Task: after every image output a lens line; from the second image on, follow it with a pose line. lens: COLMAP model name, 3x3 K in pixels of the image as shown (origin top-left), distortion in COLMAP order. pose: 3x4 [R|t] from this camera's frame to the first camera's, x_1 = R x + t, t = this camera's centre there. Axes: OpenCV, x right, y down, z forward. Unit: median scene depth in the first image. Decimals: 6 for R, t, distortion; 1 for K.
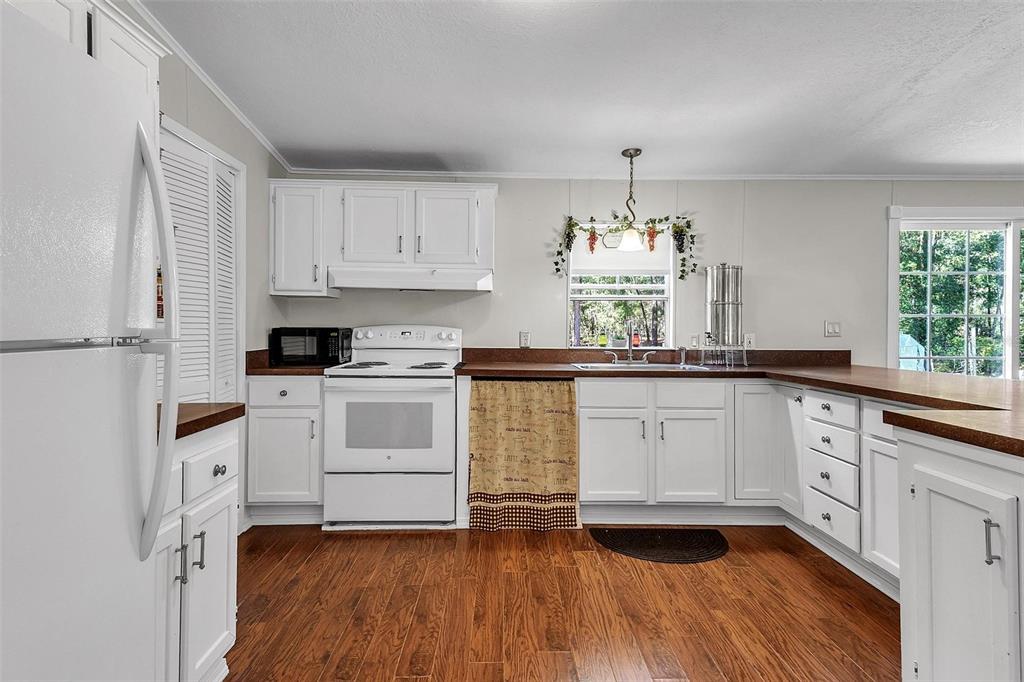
lens RADIAL K [[540.2, 0, 510.4], [0, 540.2, 331.1], [0, 0, 1]] dist [0.038041, -0.014907]
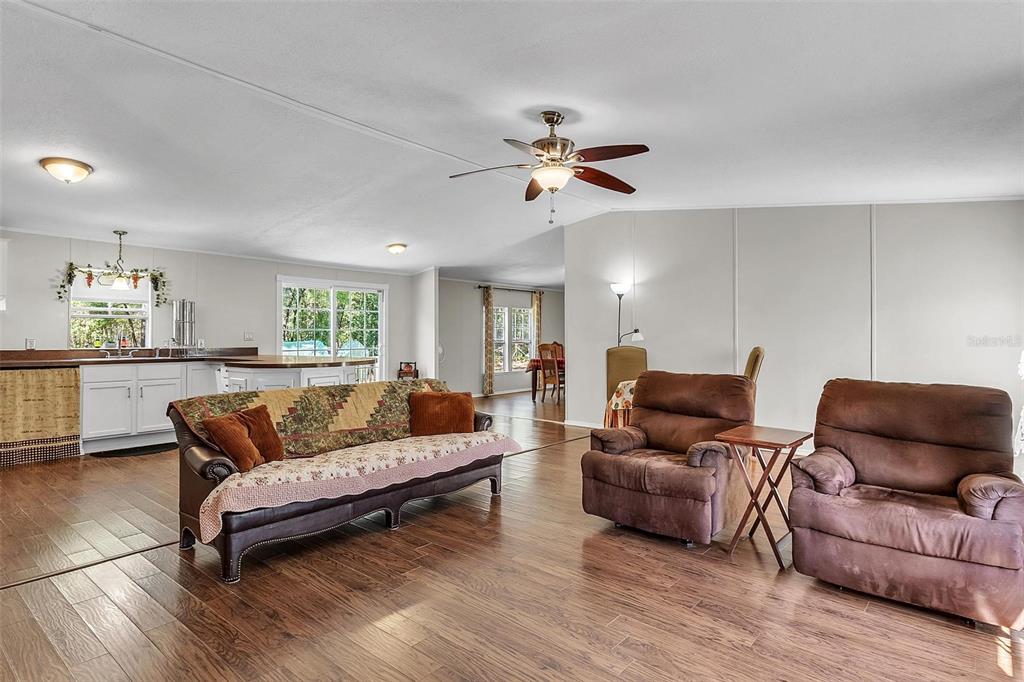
lens RADIAL K [[540.2, 0, 510.4], [0, 540.2, 331.1], [0, 0, 1]] dist [0.038041, -0.014907]
pose [[0.663846, 0.004634, 0.747855, -0.226576], [0.007333, 0.999892, -0.012706, 0.009256], [-0.747834, 0.013919, 0.663740, -0.950690]]
